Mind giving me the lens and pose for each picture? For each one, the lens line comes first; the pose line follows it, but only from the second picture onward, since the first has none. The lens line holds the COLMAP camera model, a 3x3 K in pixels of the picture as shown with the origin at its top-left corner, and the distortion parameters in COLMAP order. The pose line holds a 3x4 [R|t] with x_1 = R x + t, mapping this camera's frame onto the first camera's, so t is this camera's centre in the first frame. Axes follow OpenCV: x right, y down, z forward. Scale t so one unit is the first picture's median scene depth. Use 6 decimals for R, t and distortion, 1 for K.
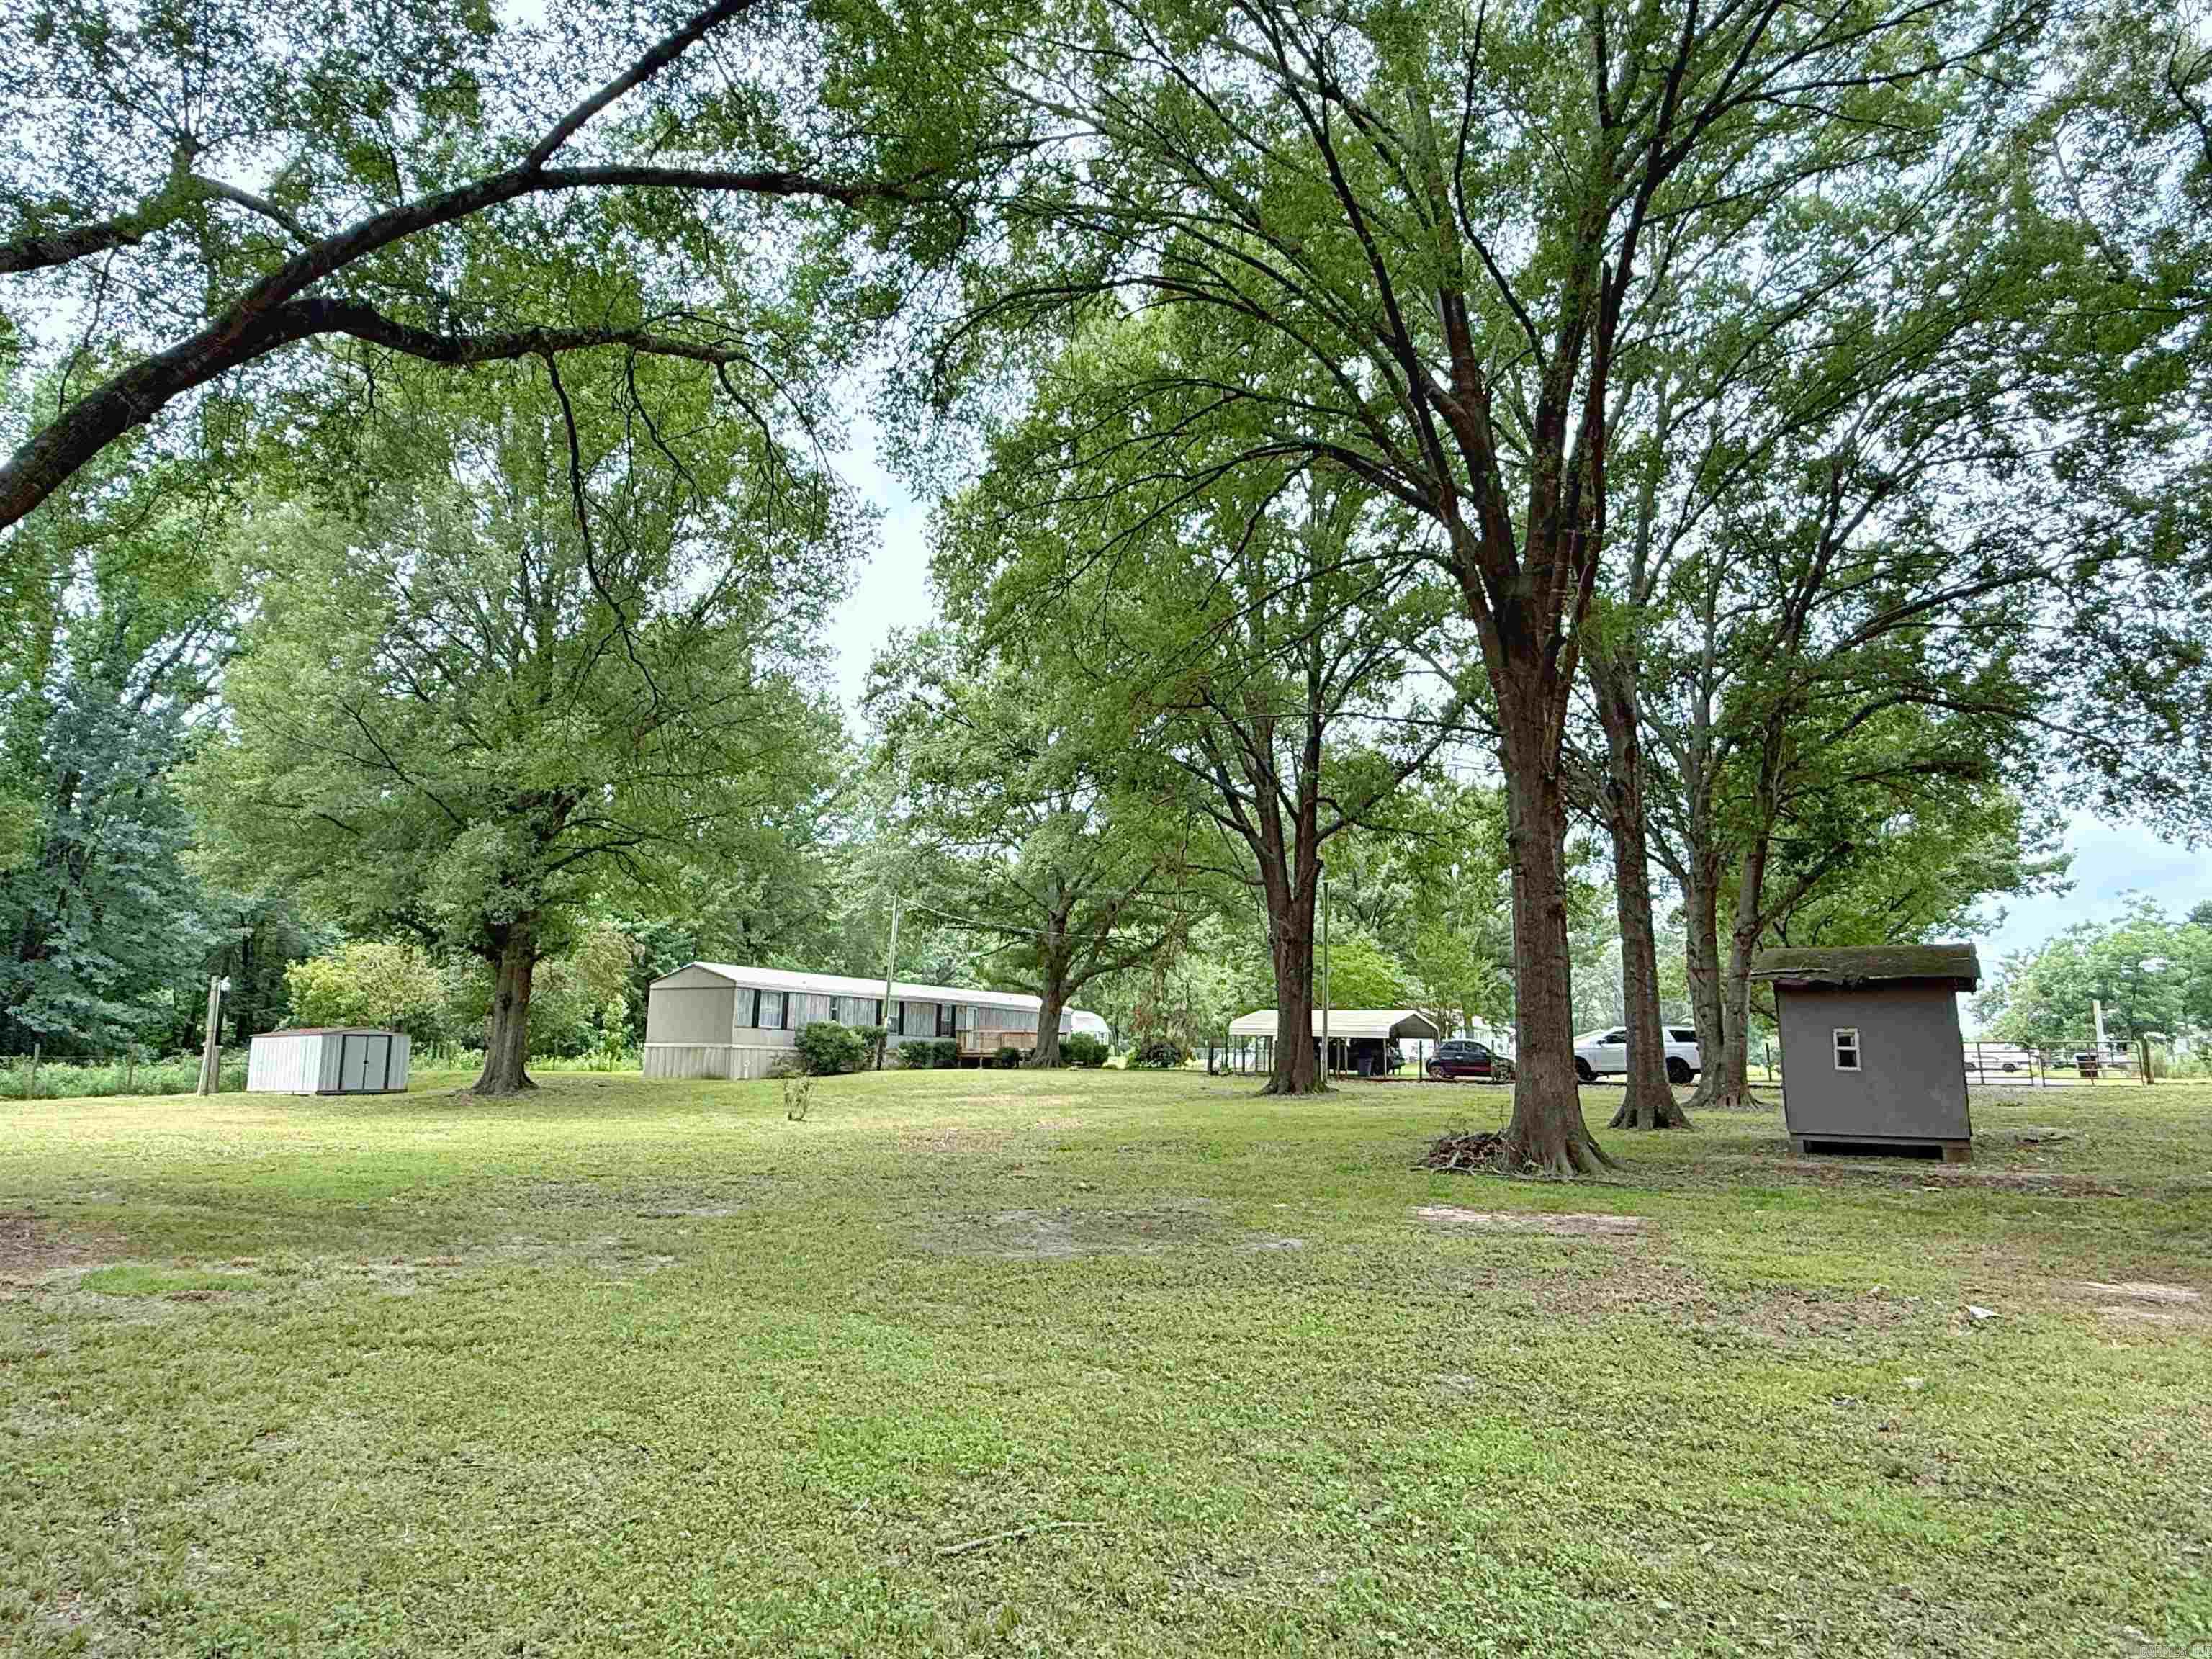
lens RADIAL K [[1319.1, 0, 1099.9], [0, 1319.1, 830.6], [0, 0, 1]] dist [-0.001188, 0.002020]
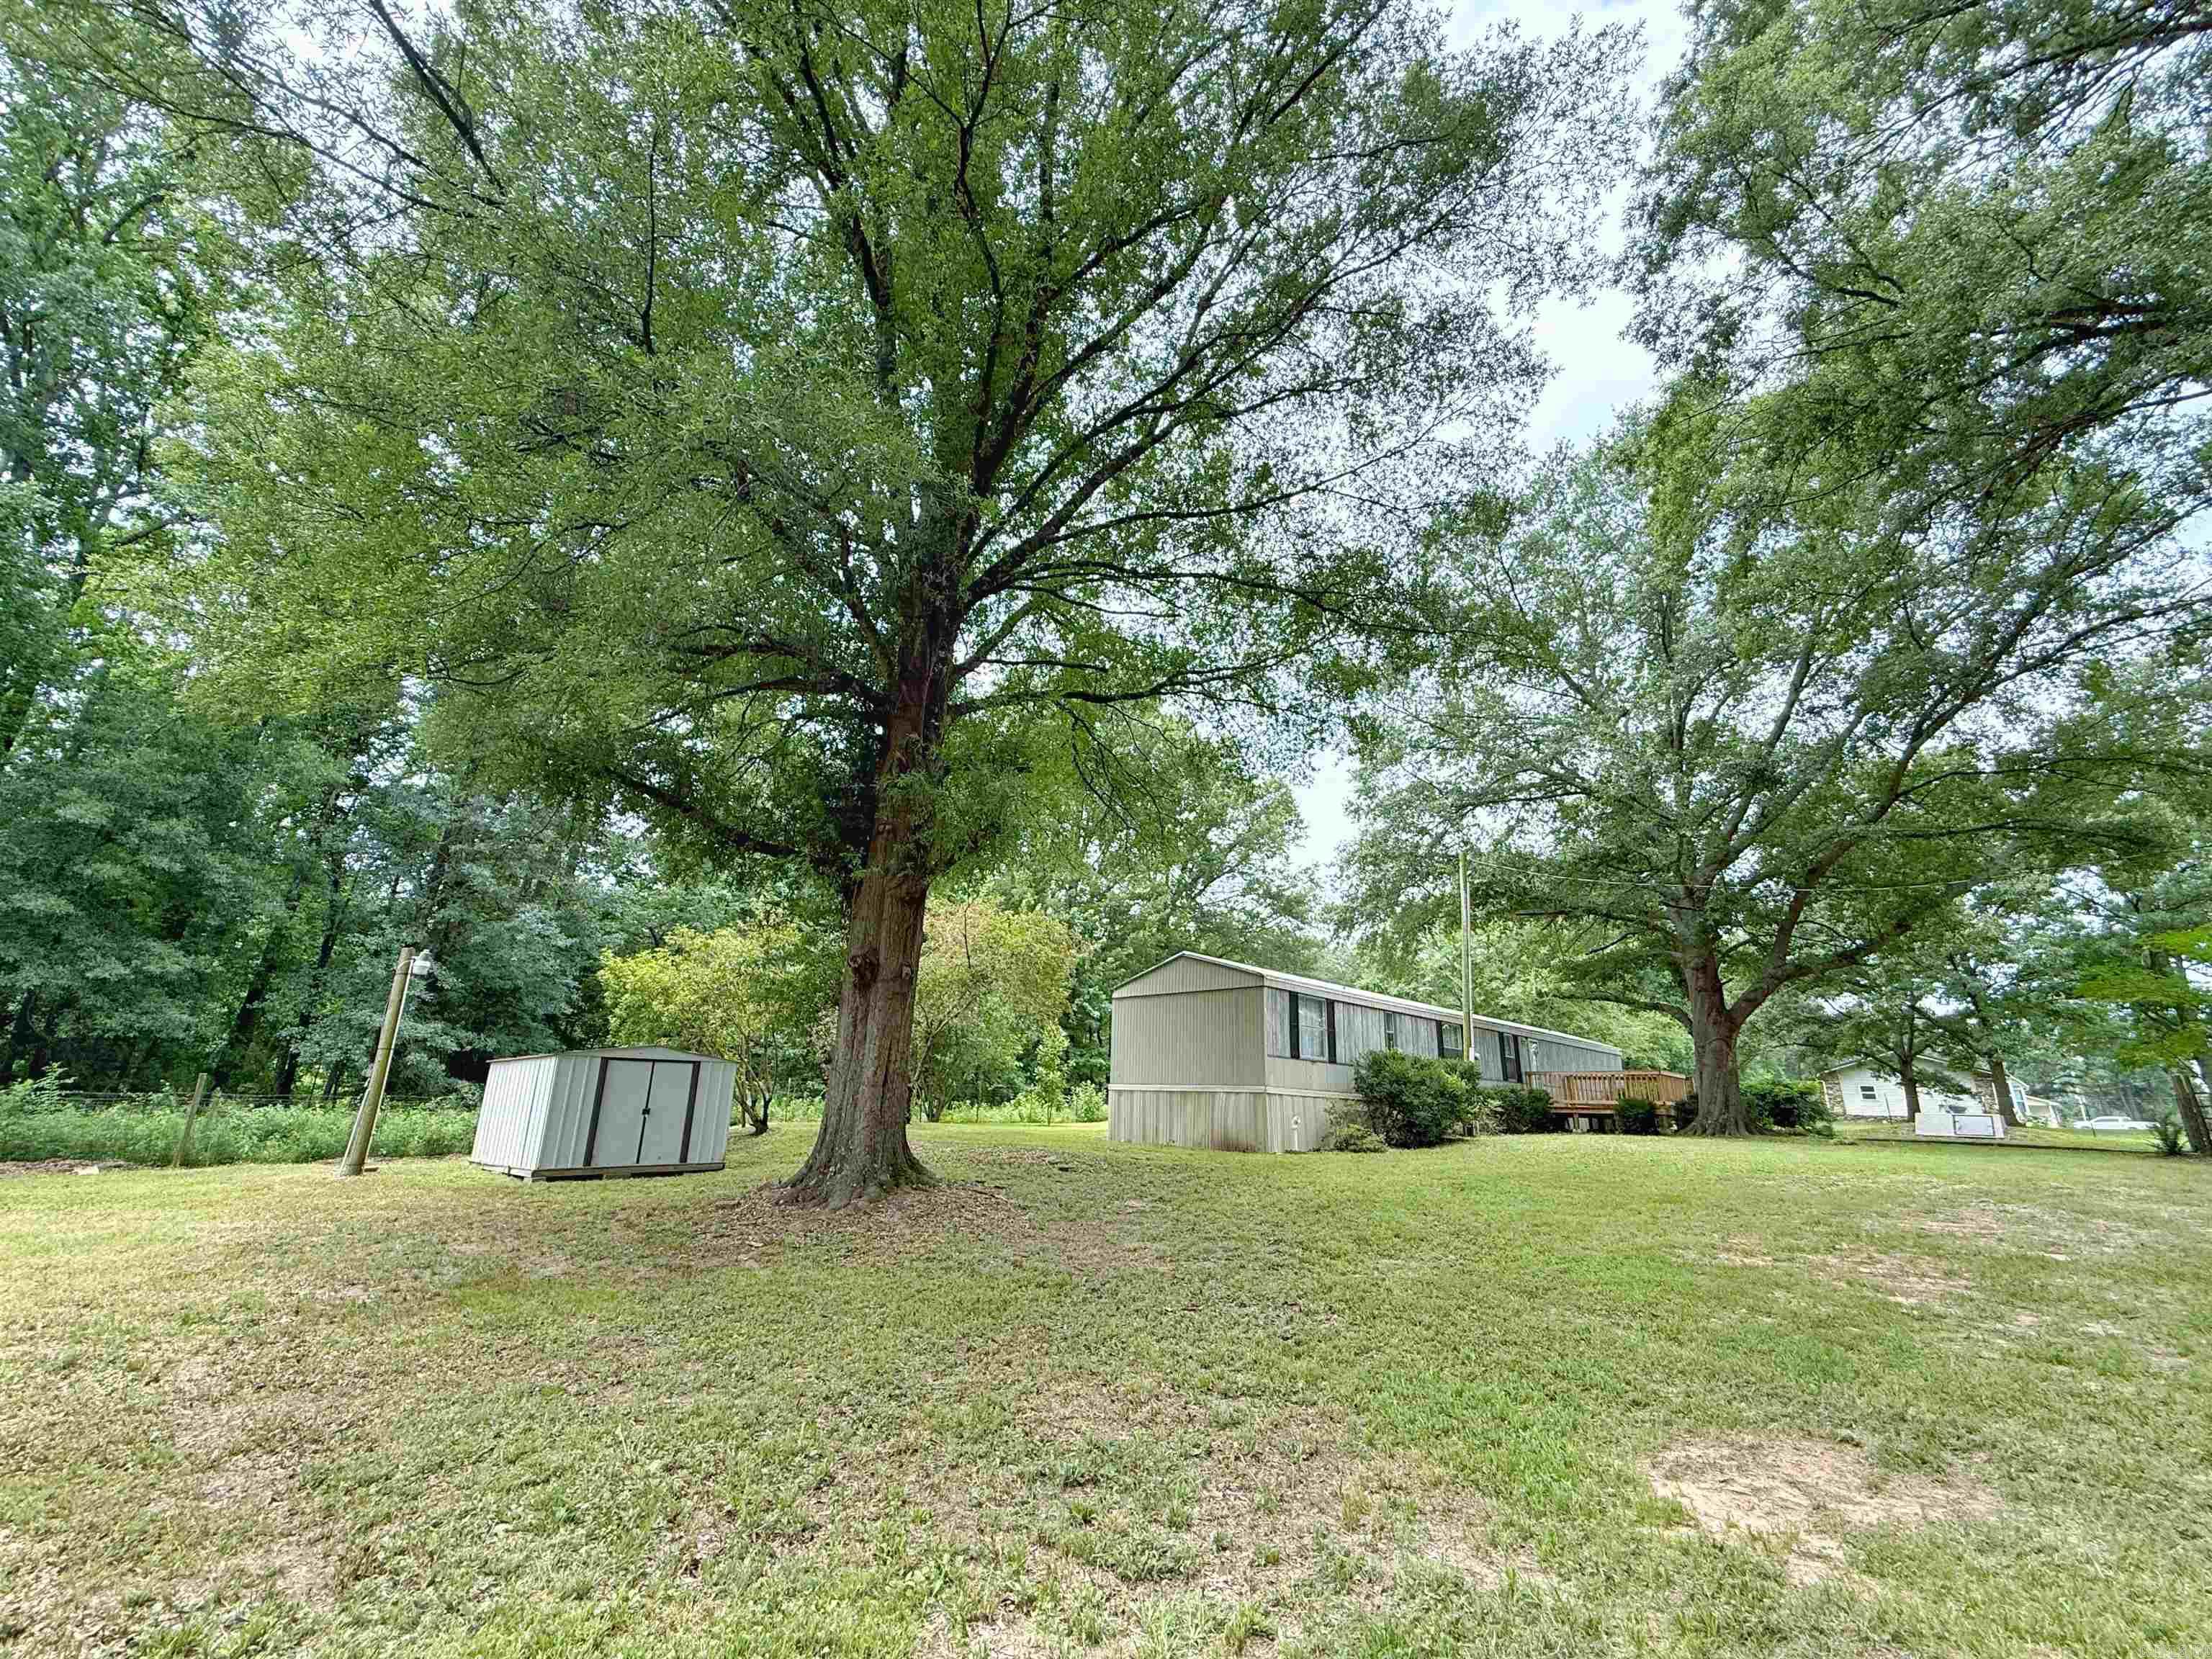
lens RADIAL K [[881.6, 0, 1112.4], [0, 881.6, 824.0], [0, 0, 1]] dist [-0.000160, 0.000230]
pose [[0.969411, -0.060634, -0.237835, -0.332790], [0.027245, 0.989601, -0.141237, 0.137480], [0.243926, 0.130437, 0.960982, 0.816610]]
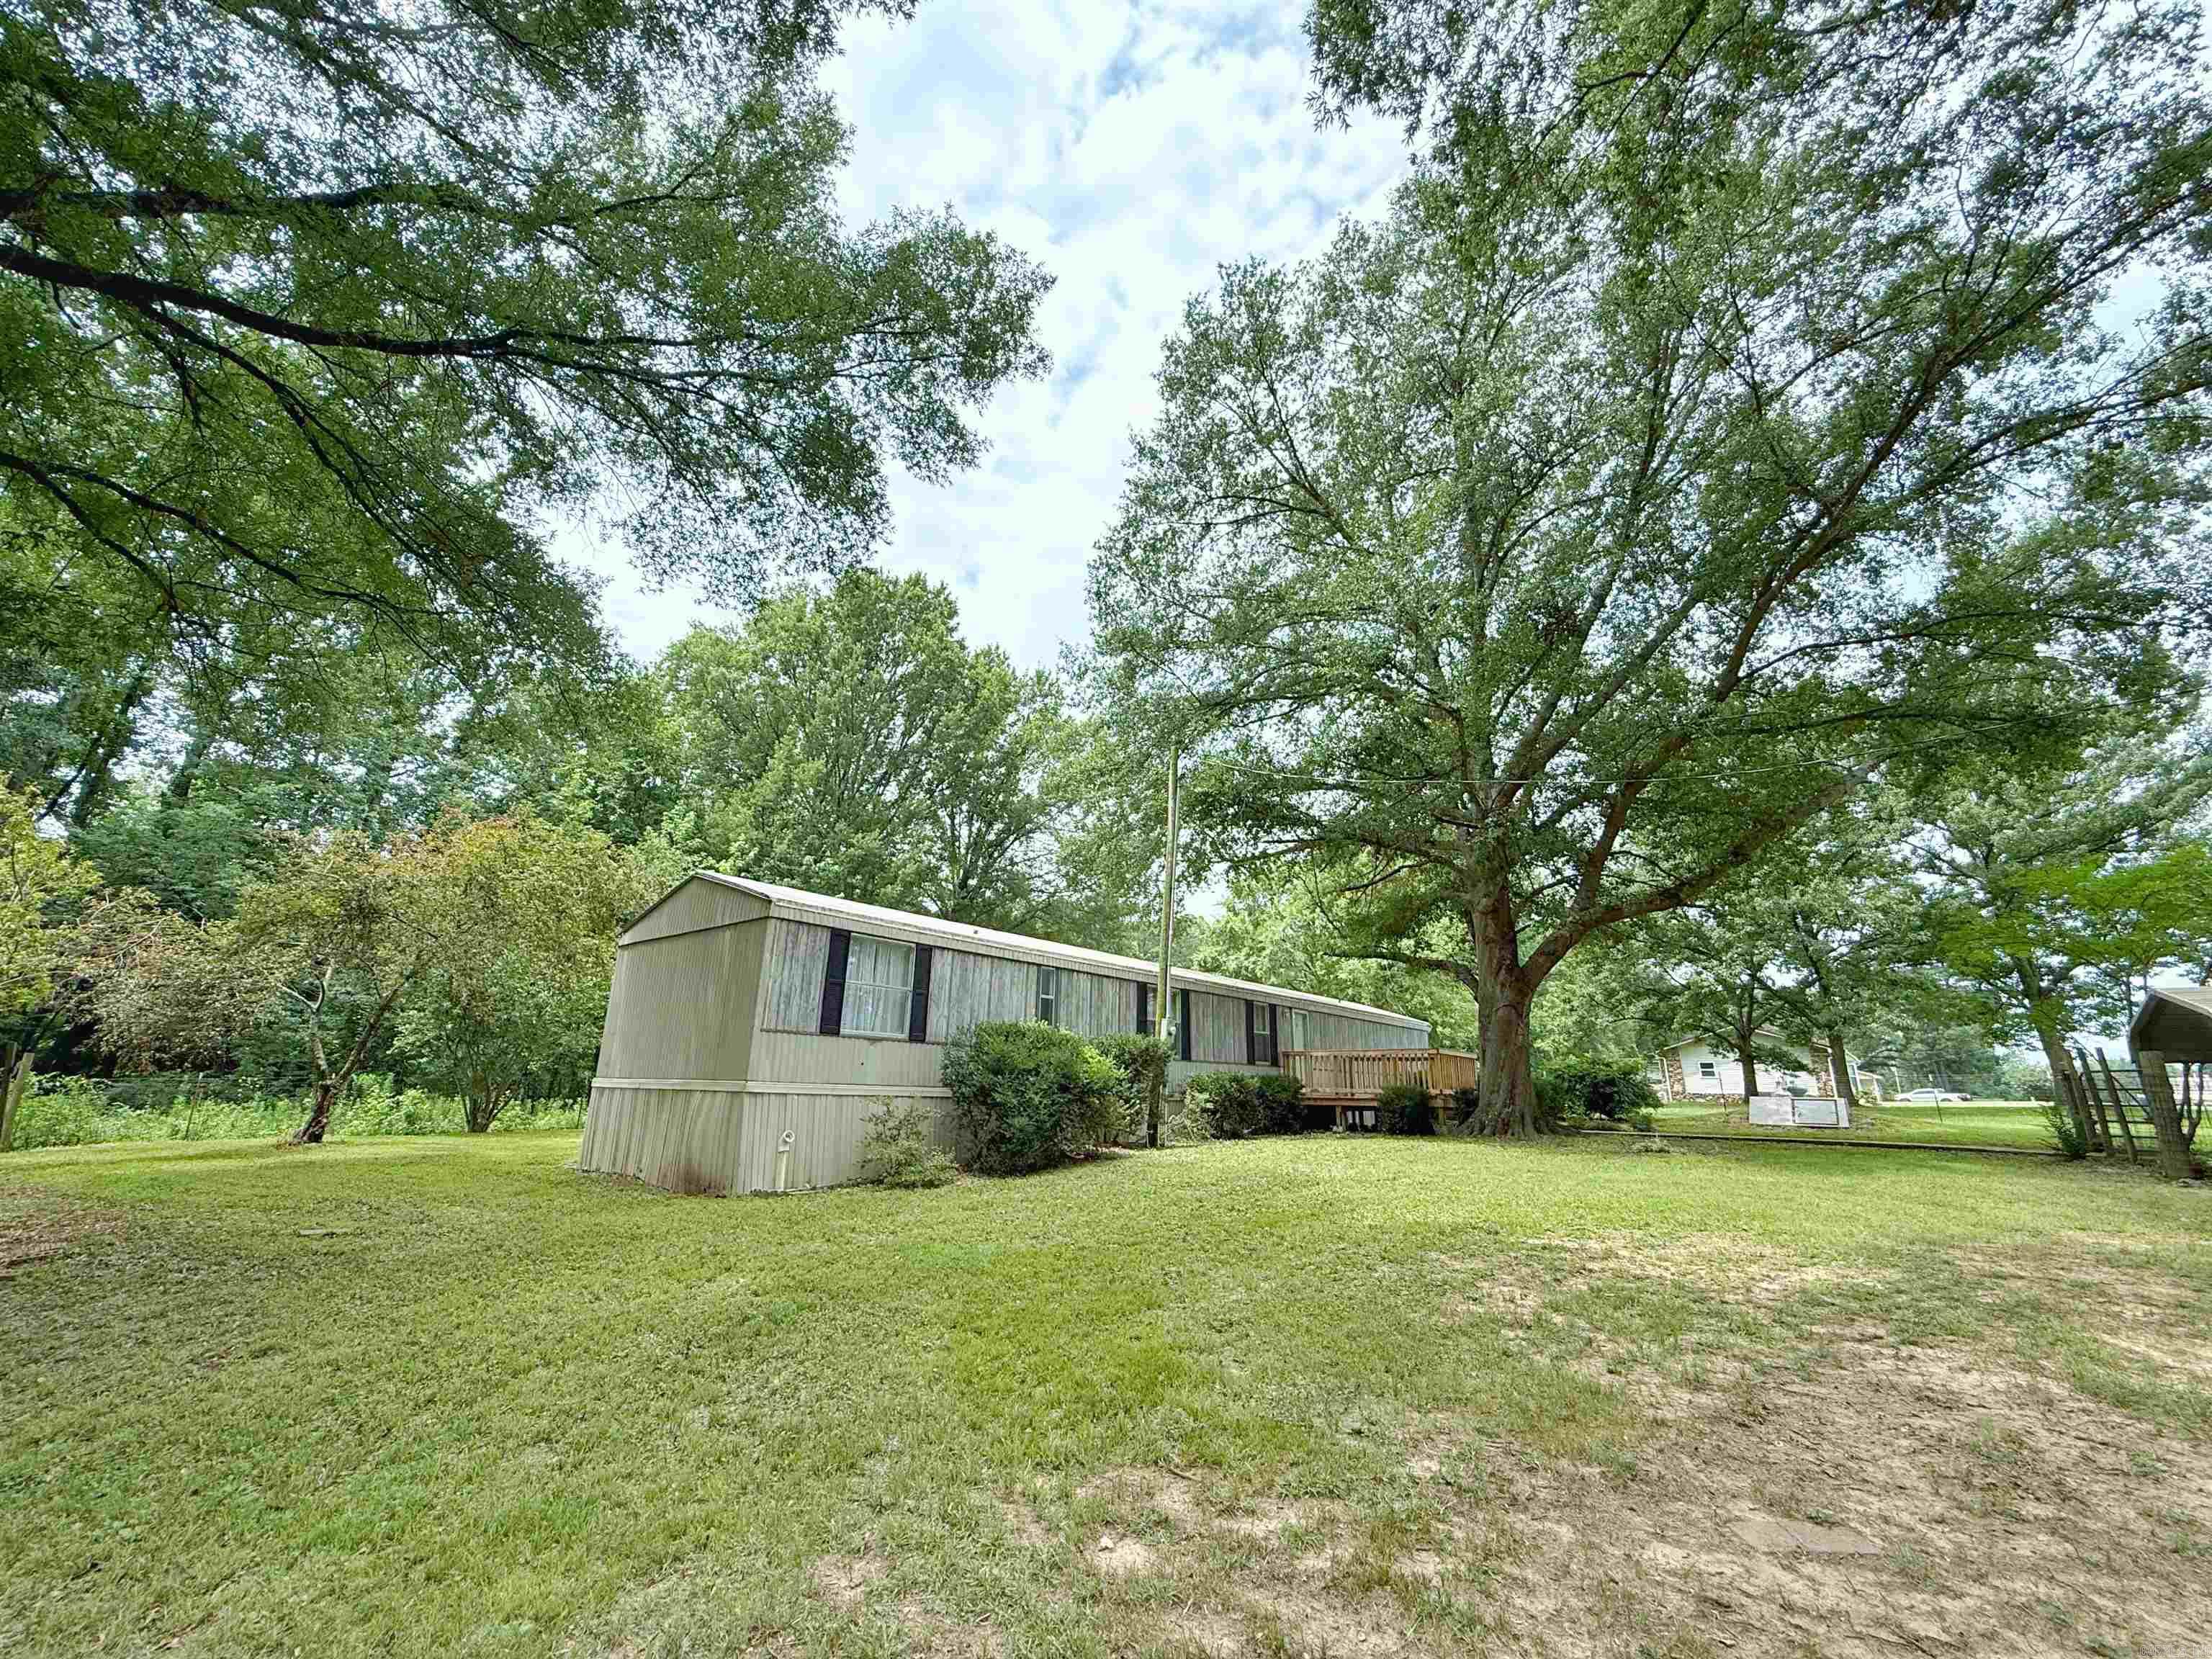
lens RADIAL K [[881.6, 0, 1112.7], [0, 881.6, 819.9], [0, 0, 1]] dist [-0.000160, 0.000230]
pose [[0.989738, -0.040920, -0.136909, -0.205304], [0.023635, 0.991802, -0.125577, 0.170172], [0.140925, 0.121052, 0.982592, 1.058236]]
